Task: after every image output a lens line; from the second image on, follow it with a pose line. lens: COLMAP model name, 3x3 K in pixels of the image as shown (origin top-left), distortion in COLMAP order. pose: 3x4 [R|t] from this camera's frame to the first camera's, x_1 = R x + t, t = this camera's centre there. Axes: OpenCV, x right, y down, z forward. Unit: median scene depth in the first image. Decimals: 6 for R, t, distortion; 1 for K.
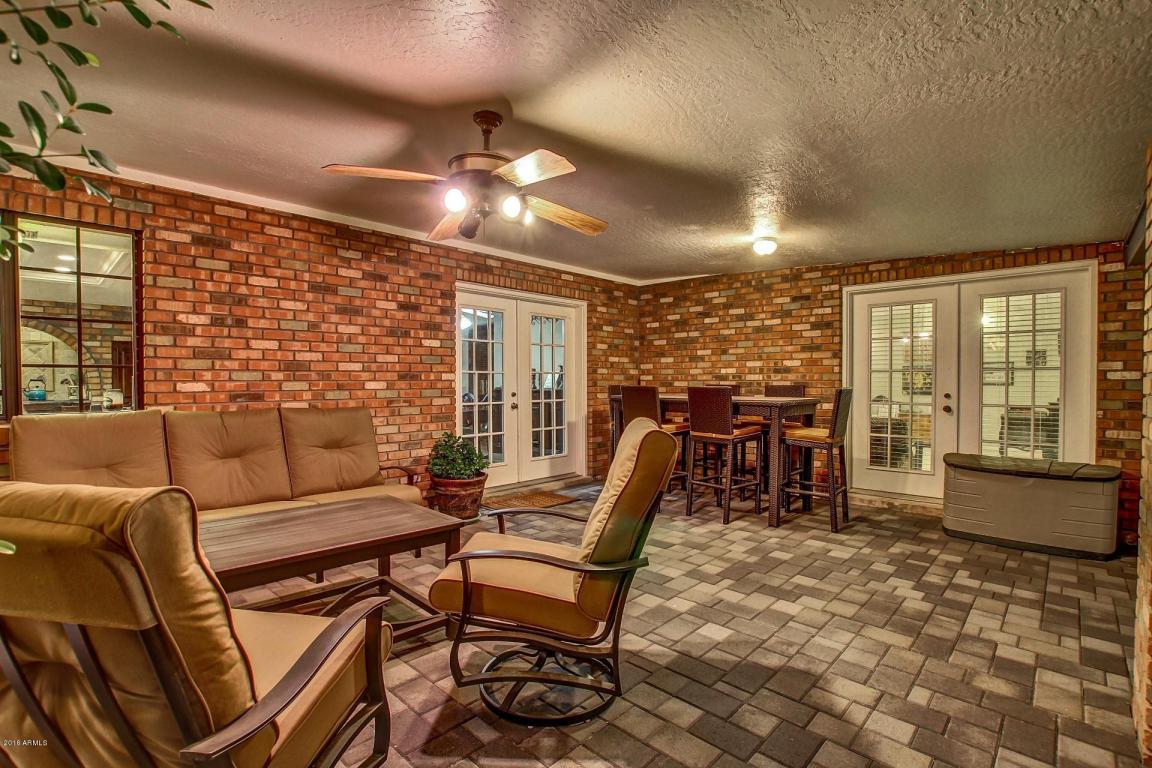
lens RADIAL K [[536.3, 0, 575.0], [0, 536.3, 386.1], [0, 0, 1]] dist [-0.020687, 0.001602]
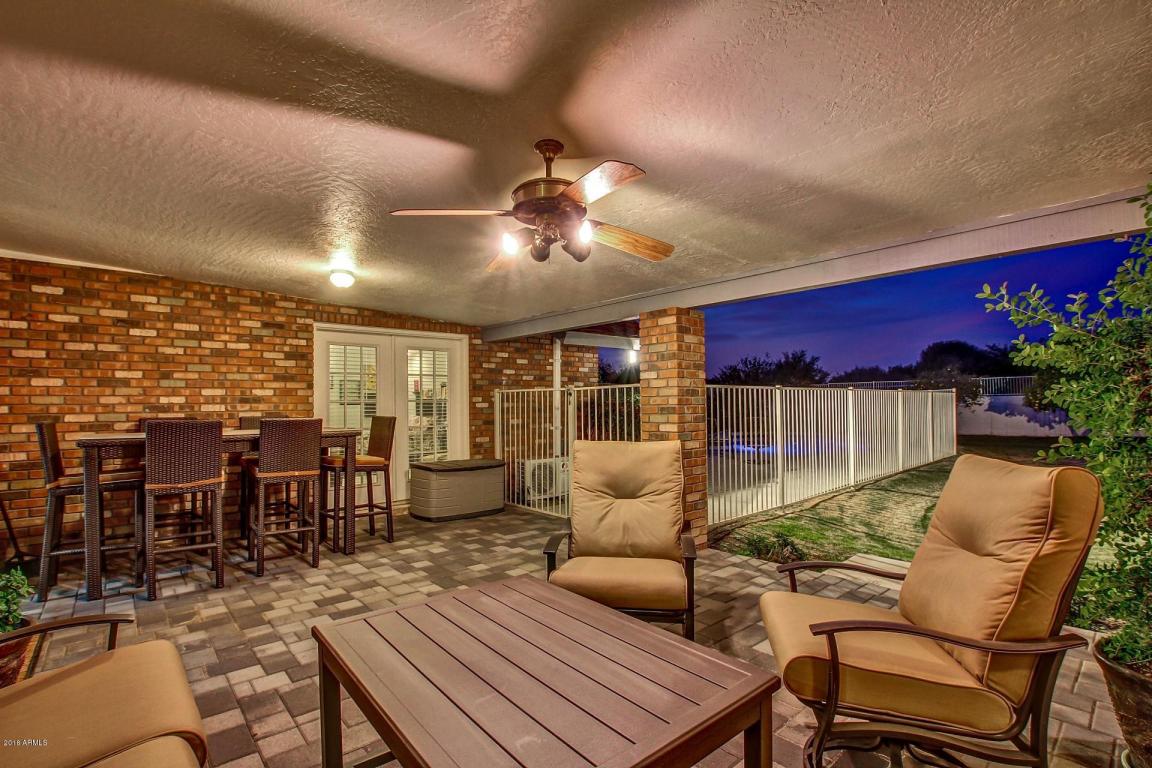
lens RADIAL K [[536.3, 0, 575.1], [0, 536.3, 388.5], [0, 0, 1]] dist [-0.020687, 0.001602]
pose [[0.101801, 0.029149, 0.994378, -0.470768], [0.020800, 0.999290, -0.031423, -0.009132], [-0.994587, 0.023882, 0.101123, 0.360279]]
